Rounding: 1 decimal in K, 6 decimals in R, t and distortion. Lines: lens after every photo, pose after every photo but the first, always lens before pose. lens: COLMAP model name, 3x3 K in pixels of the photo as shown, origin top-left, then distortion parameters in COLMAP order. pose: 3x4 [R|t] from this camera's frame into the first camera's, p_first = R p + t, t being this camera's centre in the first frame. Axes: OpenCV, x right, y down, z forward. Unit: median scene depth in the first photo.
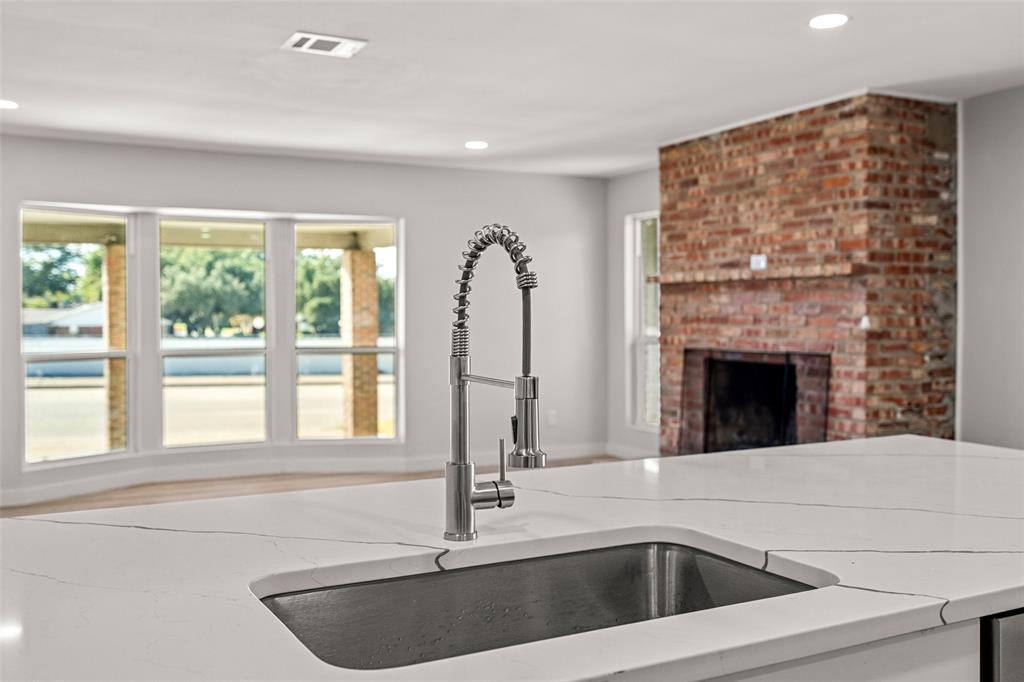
lens RADIAL K [[988.5, 0, 514.7], [0, 988.5, 318.9], [0, 0, 1]] dist [0.022094, 0.000000]
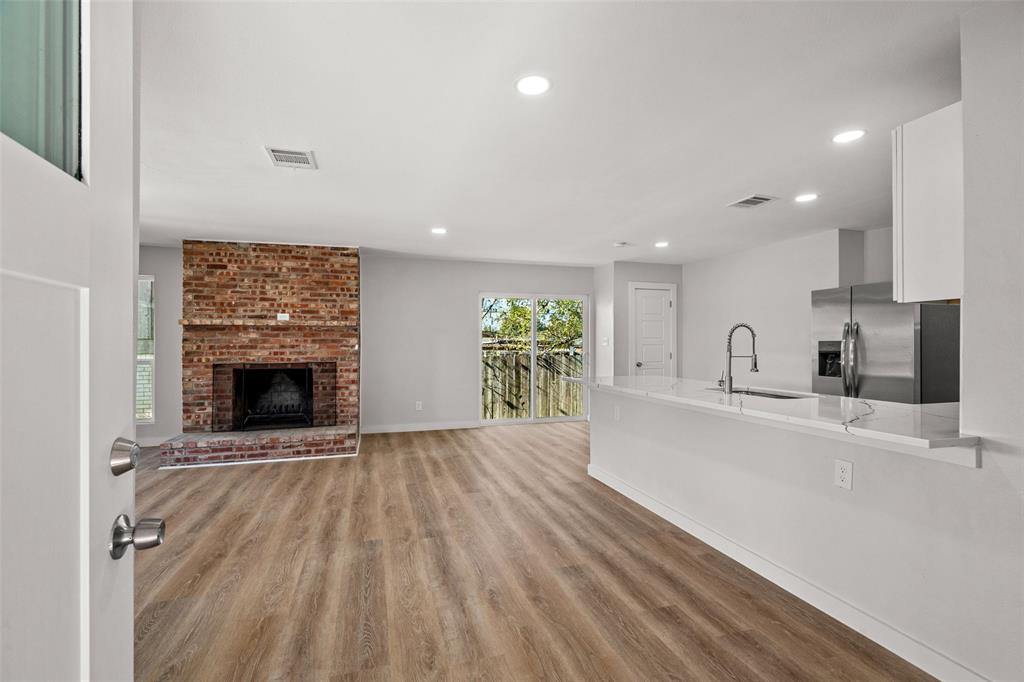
lens RADIAL K [[462.7, 0, 511.7], [0, 462.7, 341.2], [0, 0, 1]] dist [-0.005827, 0.003434]
pose [[0.189857, 0.004179, 0.981803, -0.528745], [0.007209, 0.999958, -0.005650, -0.001267], [-0.981785, 0.008150, 0.189818, 0.368839]]
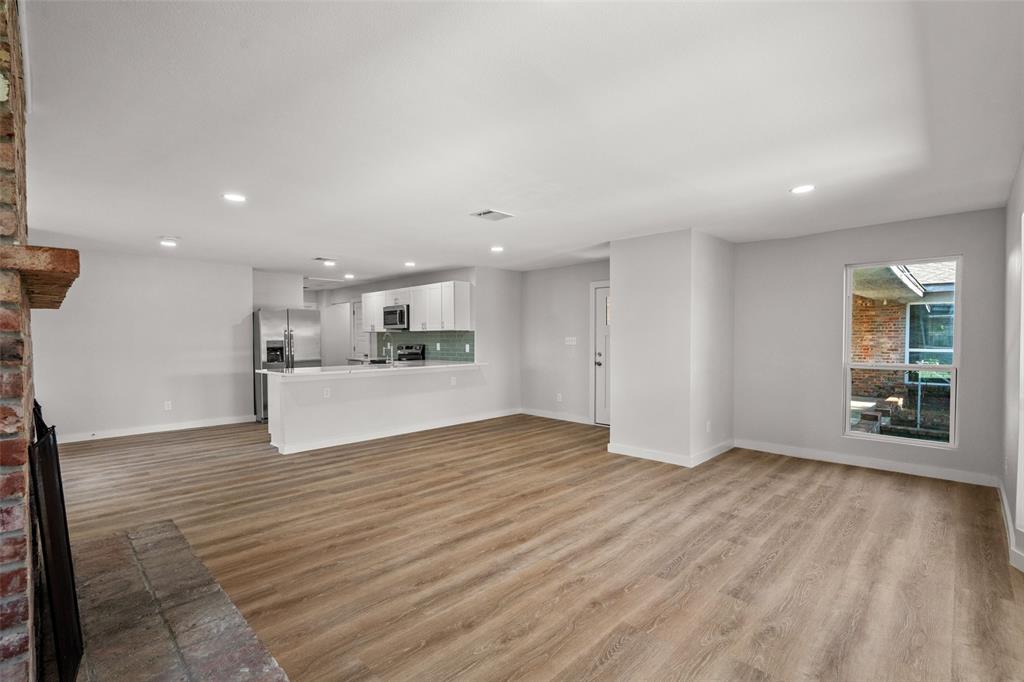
lens RADIAL K [[462.7, 0, 515.0], [0, 462.7, 348.8], [0, 0, 1]] dist [-0.005827, 0.003434]
pose [[-0.951013, 0.010355, -0.308977, 0.044955], [0.000393, 0.999479, 0.032287, -0.018376], [0.309150, 0.030583, -0.950521, 1.297227]]
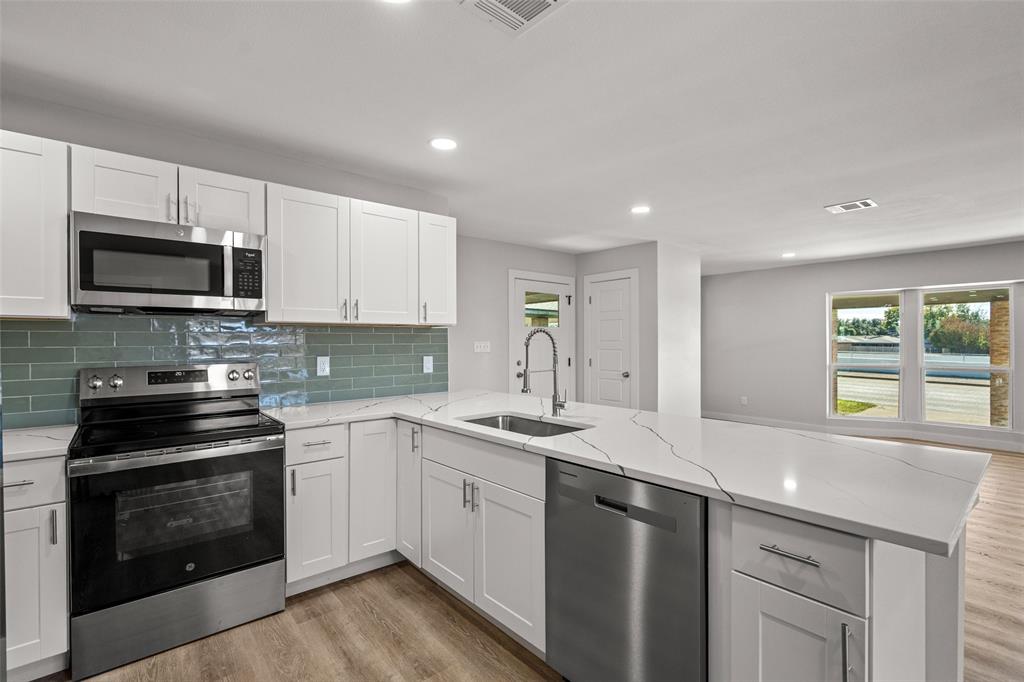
lens RADIAL K [[462.7, 0, 505.9], [0, 462.7, 340.8], [0, 0, 1]] dist [-0.005827, 0.003434]
pose [[0.208808, -0.000182, -0.977957, 0.358232], [-0.005391, 0.999985, -0.001337, -0.009766], [0.977942, 0.005551, 0.208804, 0.114110]]
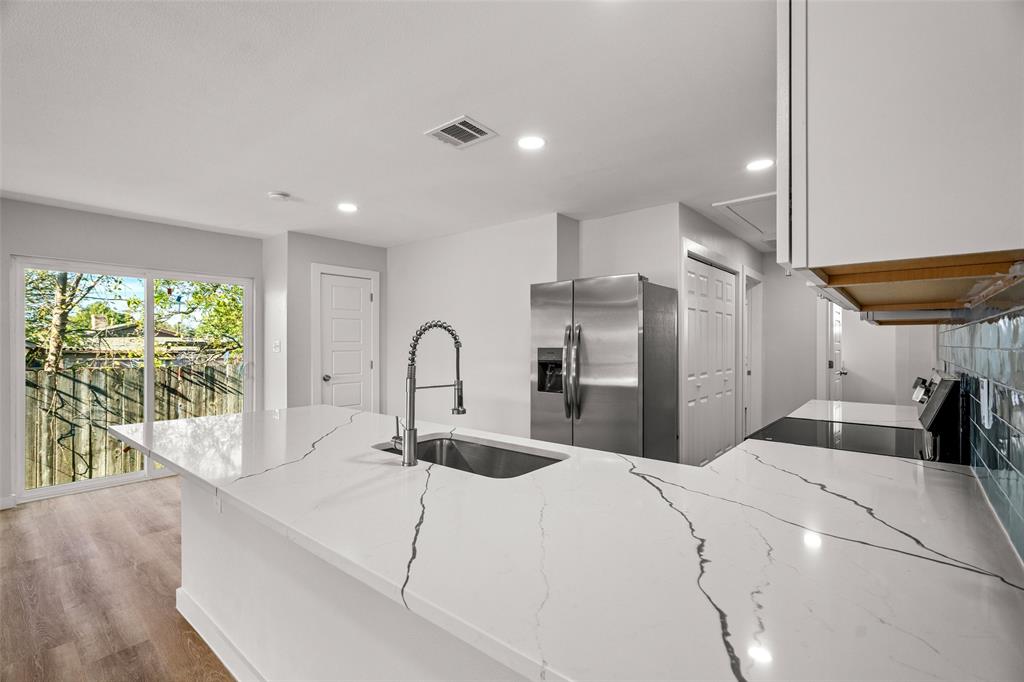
lens RADIAL K [[462.7, 0, 509.9], [0, 462.7, 340.2], [0, 0, 1]] dist [-0.005827, 0.003434]
pose [[-0.364880, 0.006378, 0.931033, -0.251412], [0.007822, 0.999962, -0.003785, -0.009471], [-0.931022, 0.005902, -0.364916, 0.277333]]
